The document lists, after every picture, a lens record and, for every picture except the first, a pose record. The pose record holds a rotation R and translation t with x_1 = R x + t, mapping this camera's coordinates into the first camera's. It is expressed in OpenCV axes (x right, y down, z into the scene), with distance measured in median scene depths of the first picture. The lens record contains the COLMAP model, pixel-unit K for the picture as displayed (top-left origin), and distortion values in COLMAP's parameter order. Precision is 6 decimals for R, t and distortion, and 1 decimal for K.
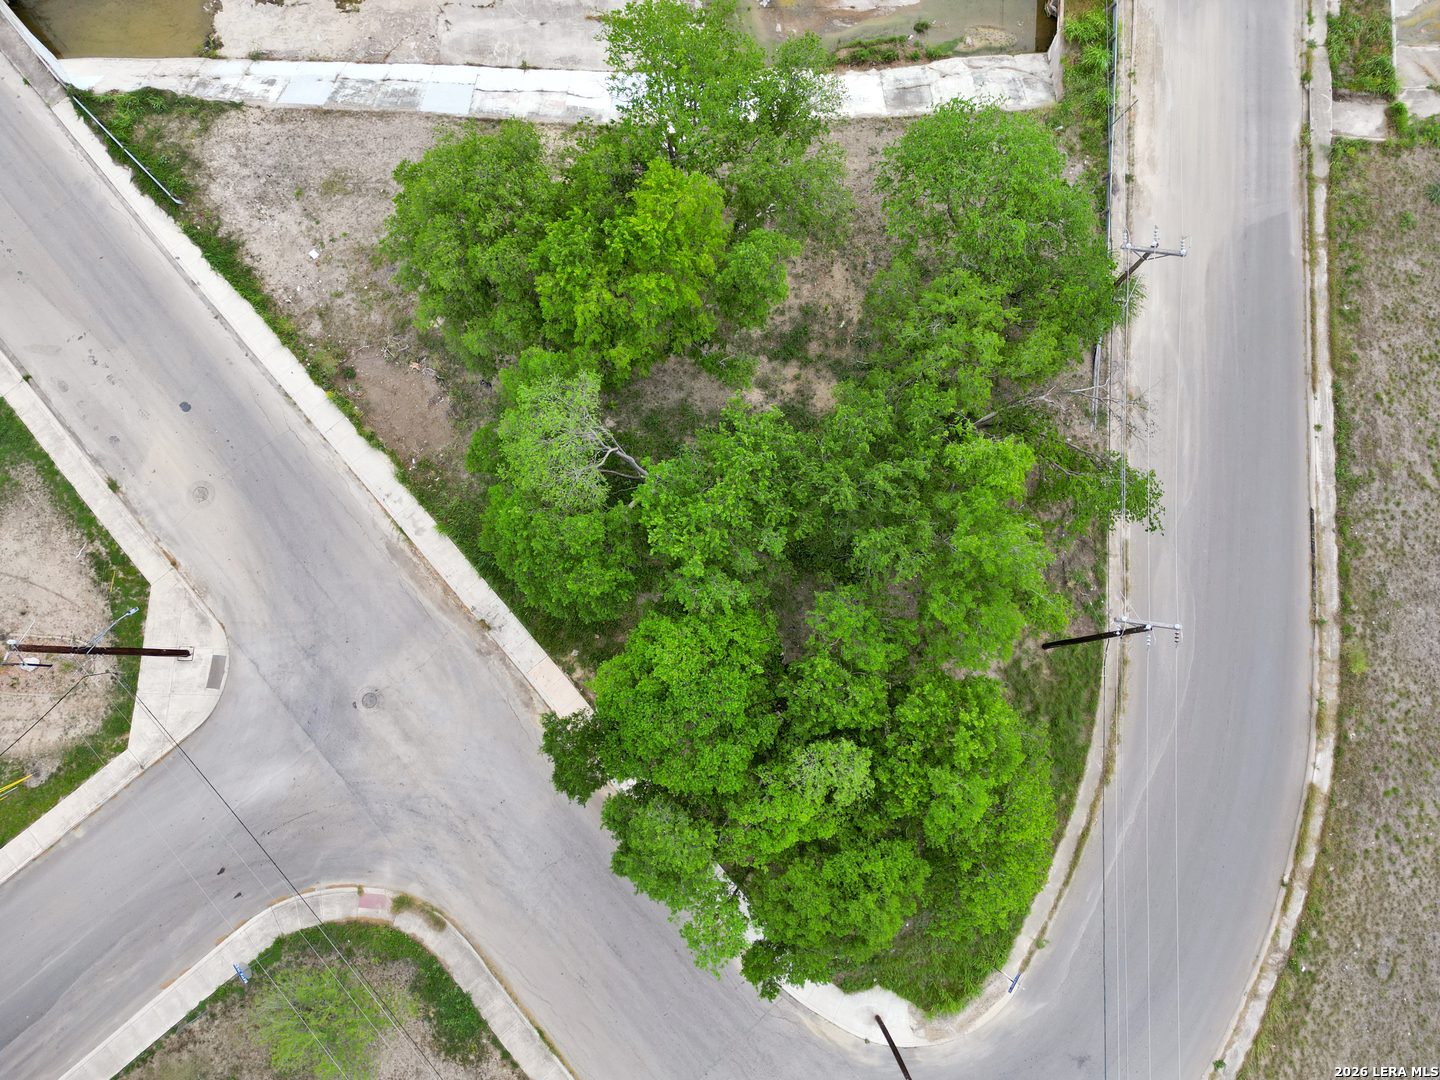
lens RADIAL K [[1009.7, 0, 716.9], [0, 1009.7, 537.9], [0, 0, 1]] dist [0.082724, -0.081800]
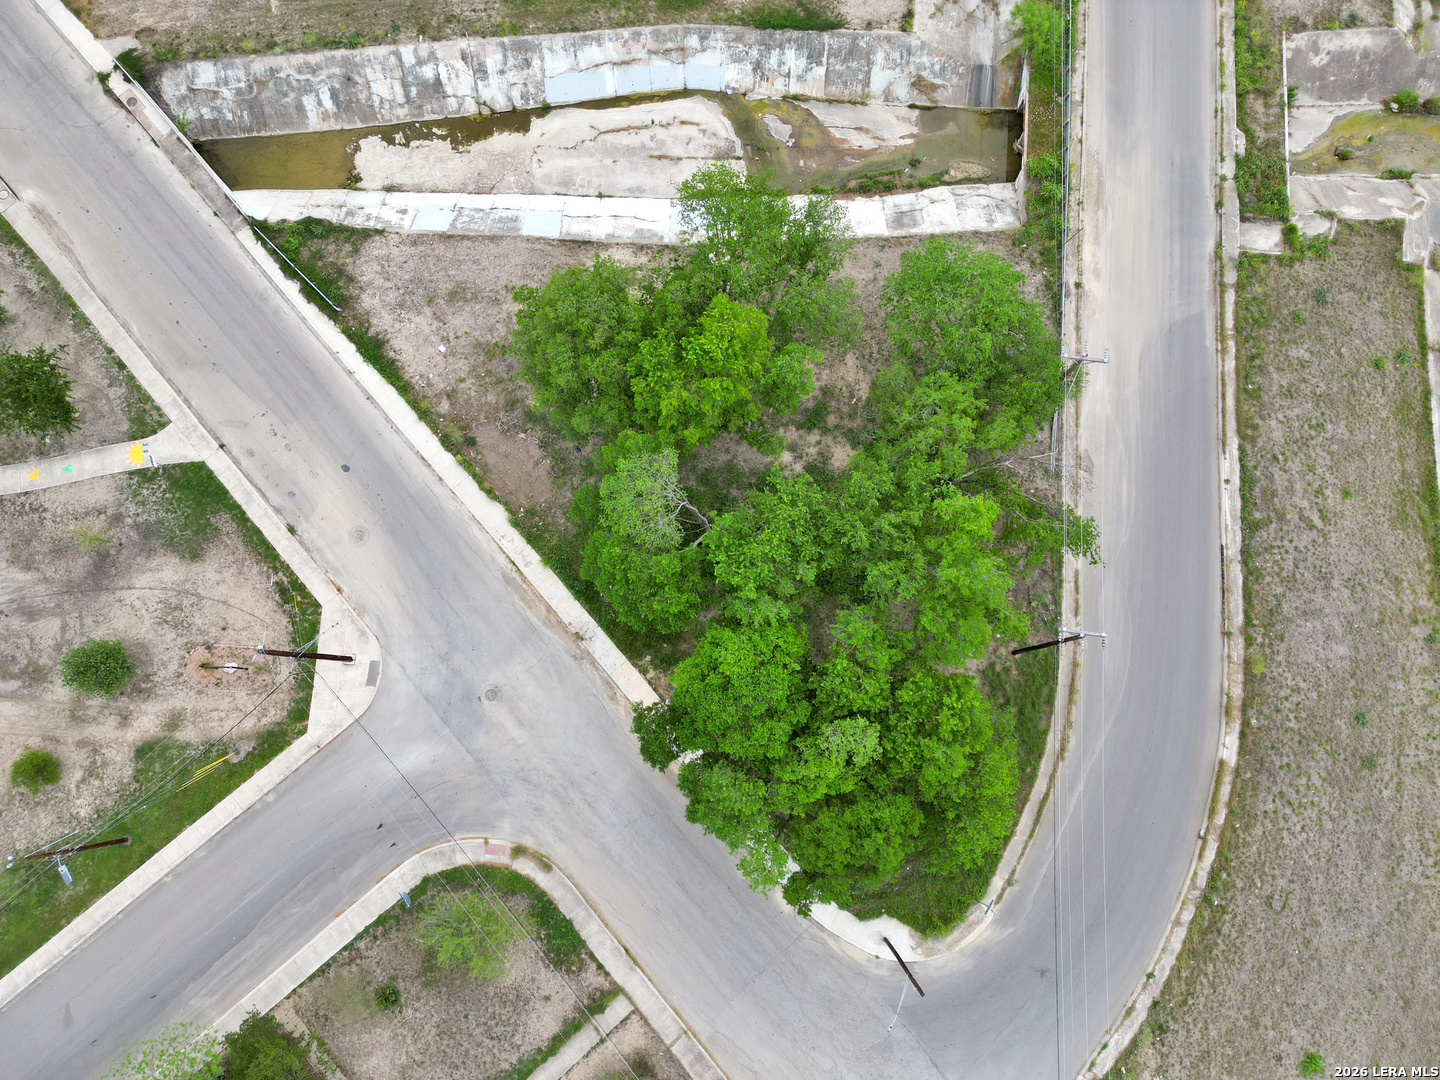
lens RADIAL K [[1009.7, 0, 716.9], [0, 1009.7, 537.9], [0, 0, 1]] dist [0.082724, -0.081800]
pose [[0.999989, -0.002589, -0.003900, -0.047404], [0.002501, 0.999745, -0.022447, -0.010554], [0.003957, 0.022437, 0.999740, -0.289587]]
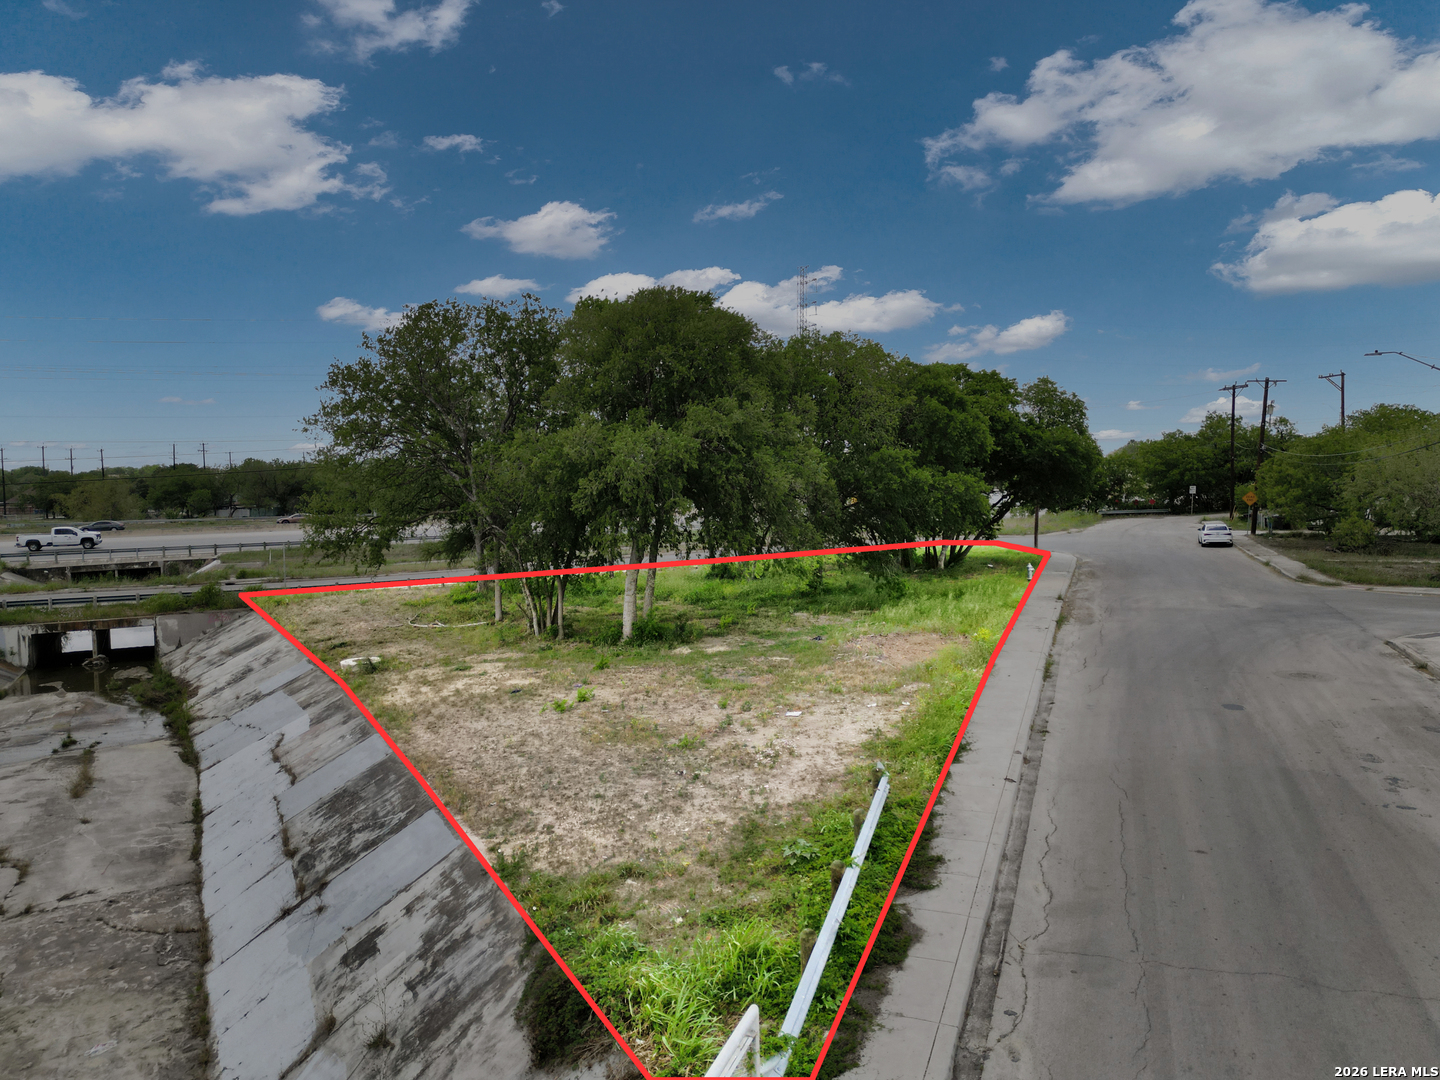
lens RADIAL K [[1009.7, 0, 716.9], [0, 1009.7, 537.9], [0, 0, 1]] dist [0.082724, -0.081800]
pose [[-0.476929, -0.052441, 0.877376, -0.835643], [0.870576, 0.109214, 0.479760, -0.577410], [-0.120981, 0.992634, -0.006433, 0.990839]]
